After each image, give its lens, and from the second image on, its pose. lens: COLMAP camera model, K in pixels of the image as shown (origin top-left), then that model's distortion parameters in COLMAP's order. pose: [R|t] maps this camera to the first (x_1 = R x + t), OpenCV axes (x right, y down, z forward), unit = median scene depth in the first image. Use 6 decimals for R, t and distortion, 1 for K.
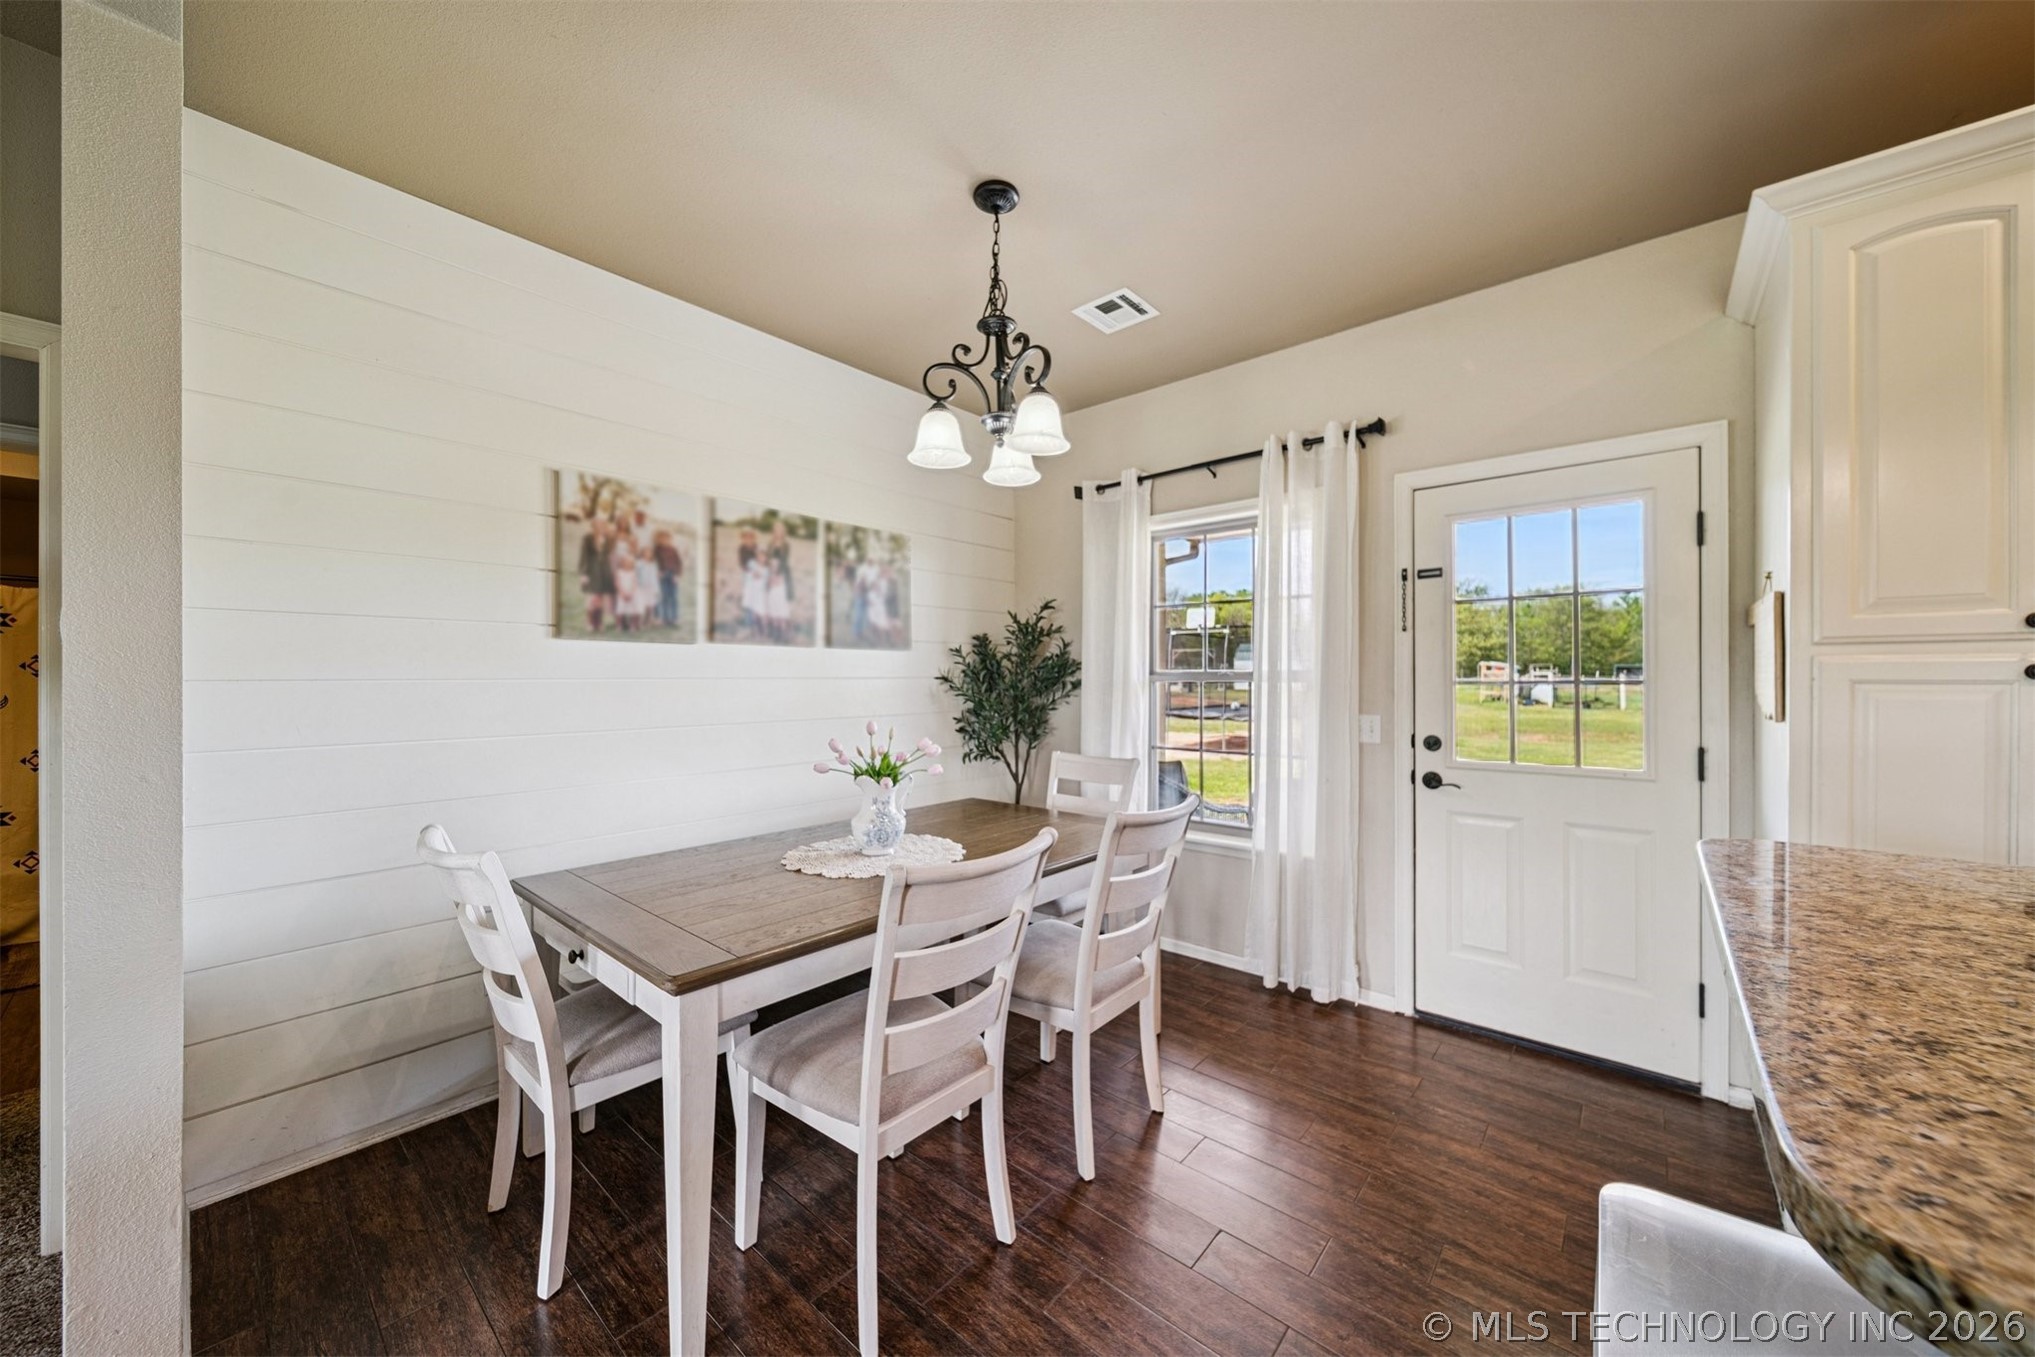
lens RADIAL K [[720.7, 0, 1023.4], [0, 720.7, 680.4], [0, 0, 1]] dist [0.002035, -0.001734]
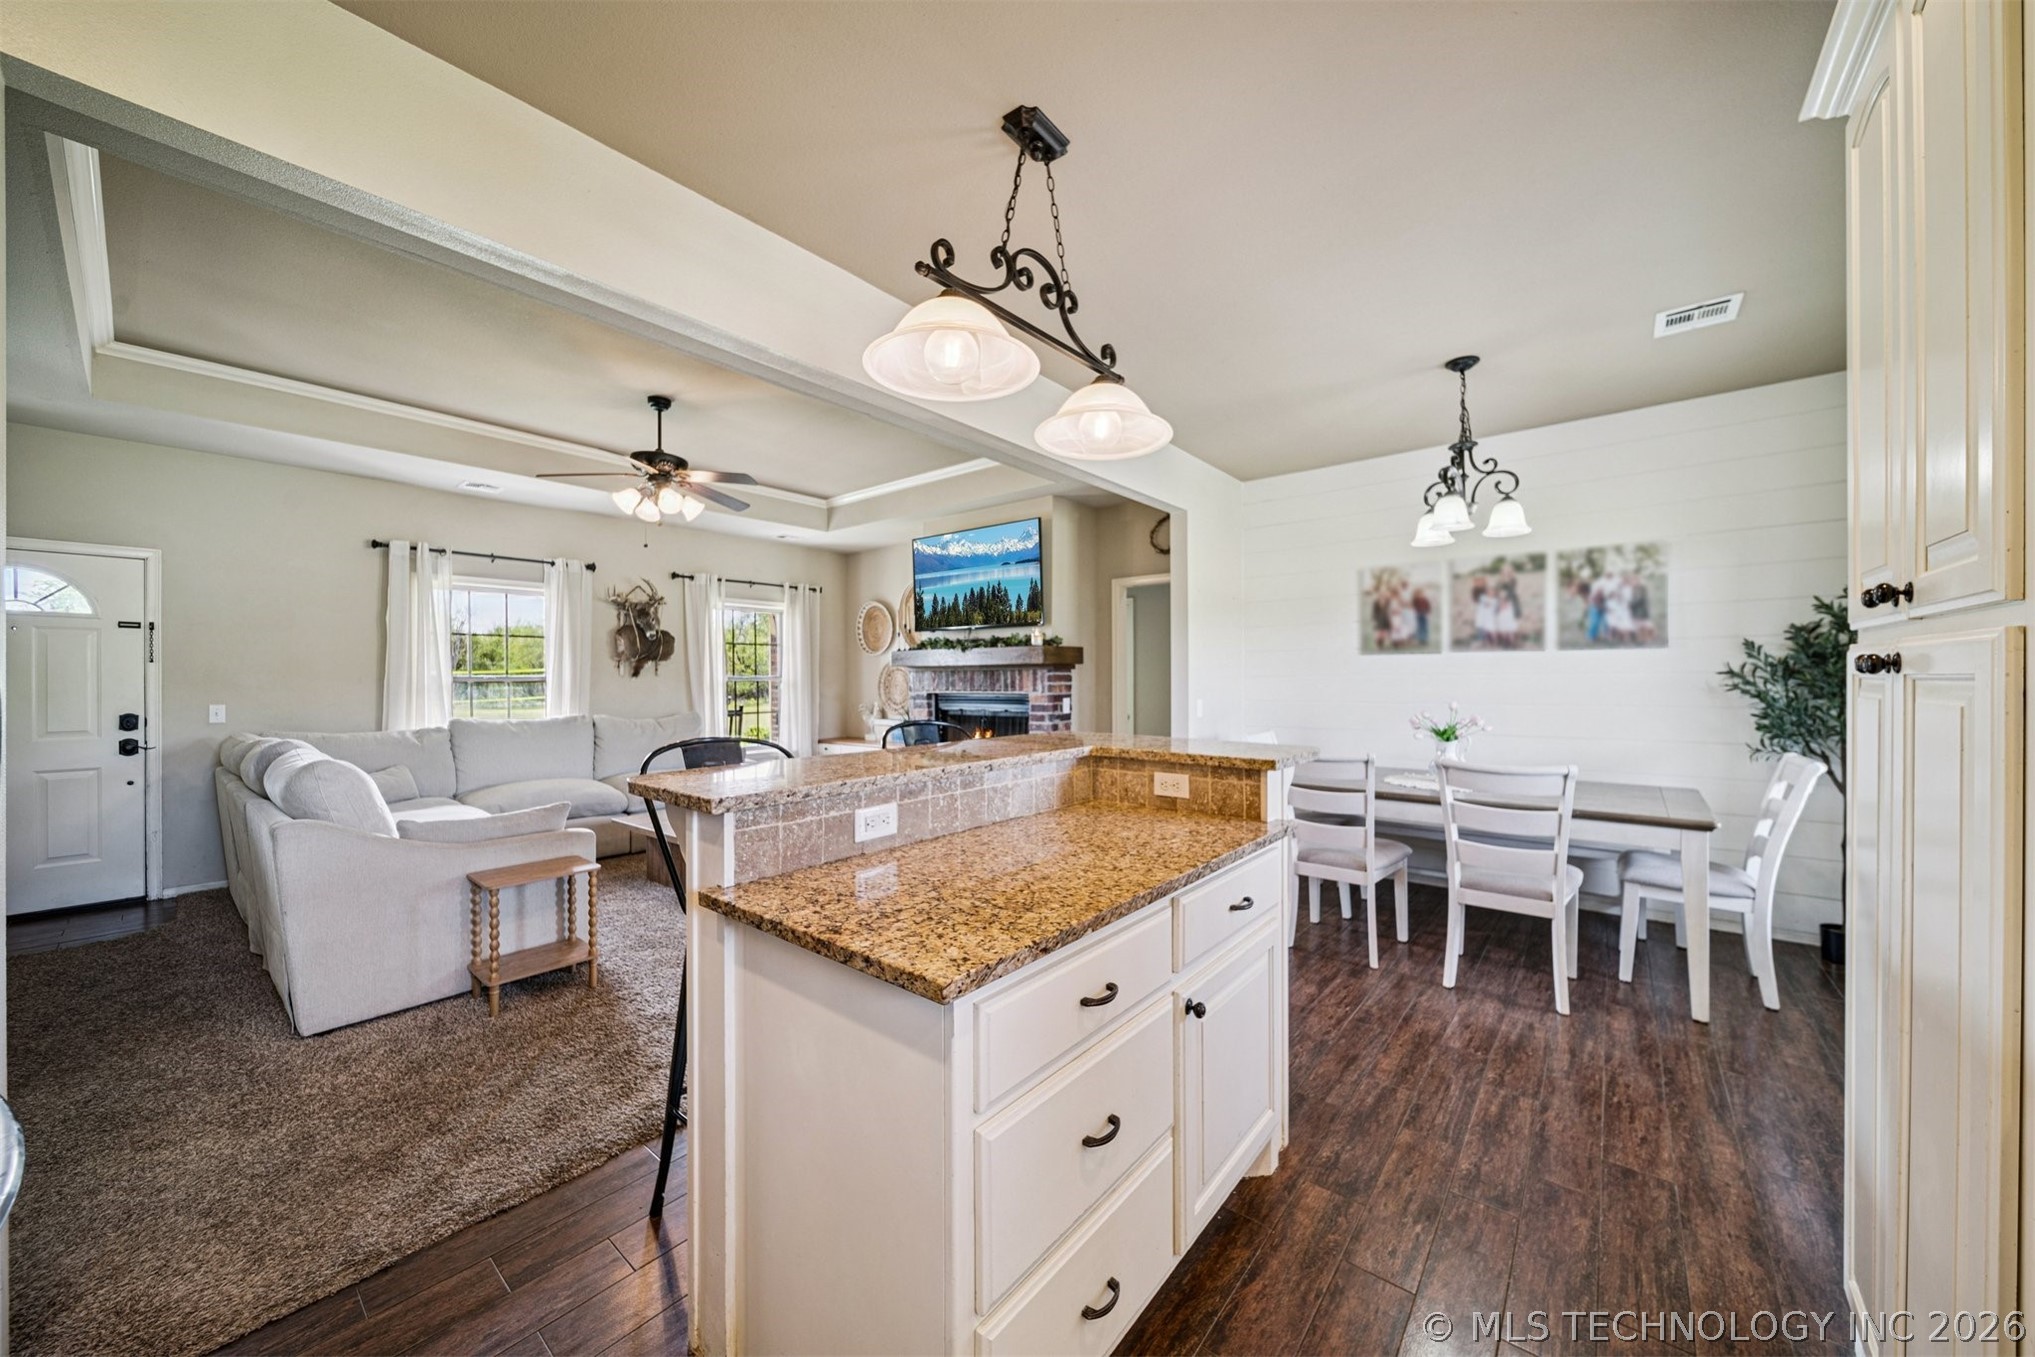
lens RADIAL K [[722.6, 0, 1025.0], [0, 722.6, 676.5], [0, 0, 1]] dist [-0.006187, -0.000095]
pose [[0.022006, -0.000112, -0.999758, 1.086785], [0.002766, 0.999996, -0.000051, -0.000902], [0.999754, -0.002764, 0.022006, 0.018582]]
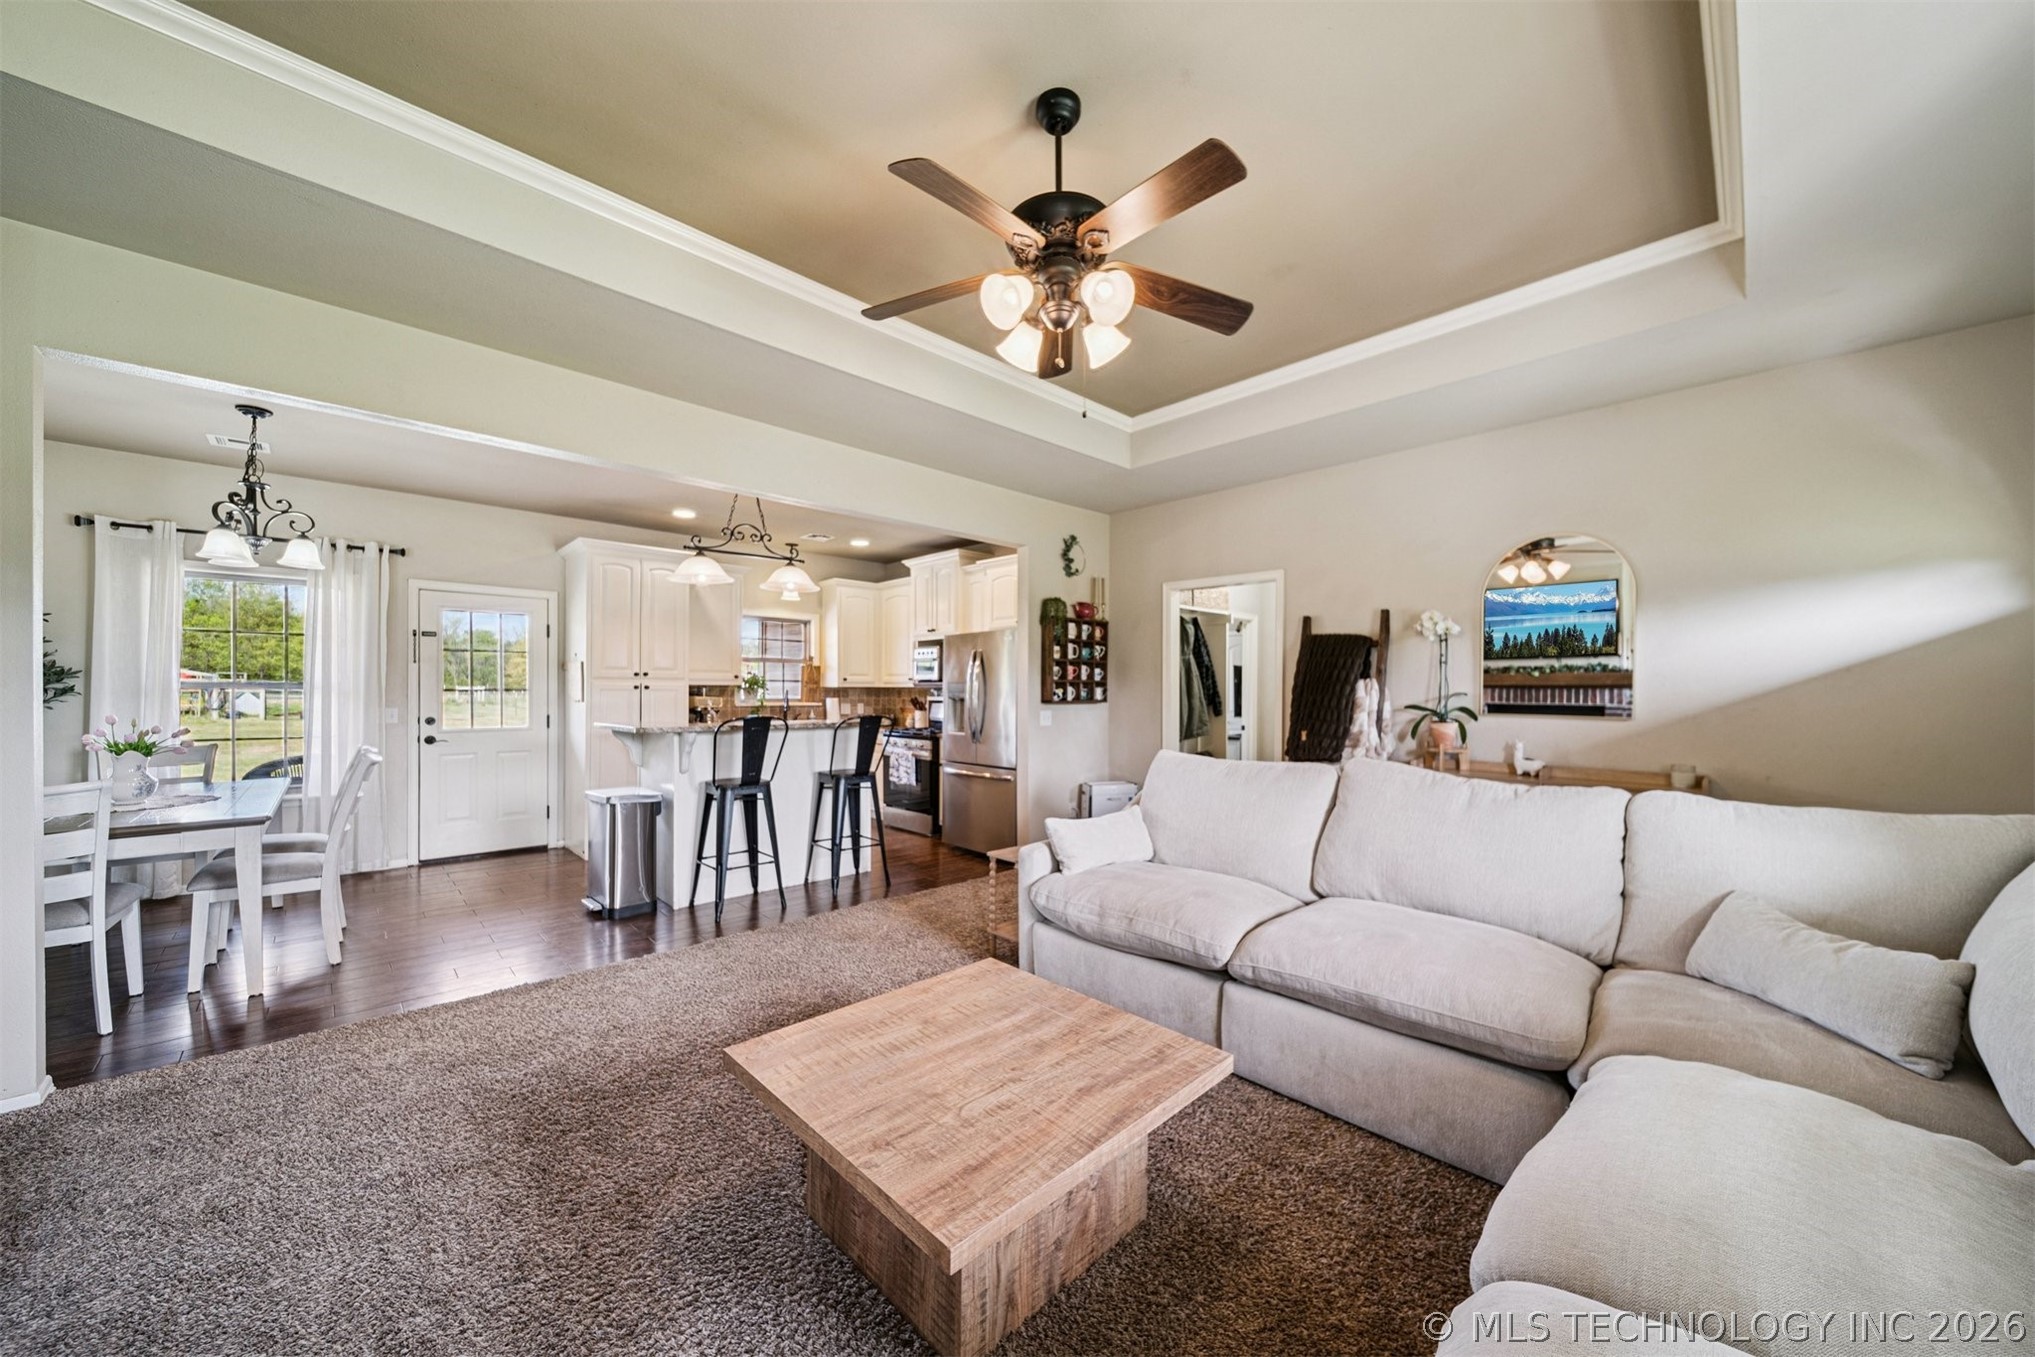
lens RADIAL K [[717.5, 0, 1021.3], [0, 717.5, 693.4], [0, 0, 1]] dist [-0.000923, -0.002938]
pose [[0.095433, 0.000388, 0.995436, -1.157560], [-0.004871, 0.999988, 0.000078, 0.004530], [-0.995424, -0.004856, 0.095433, -0.743672]]
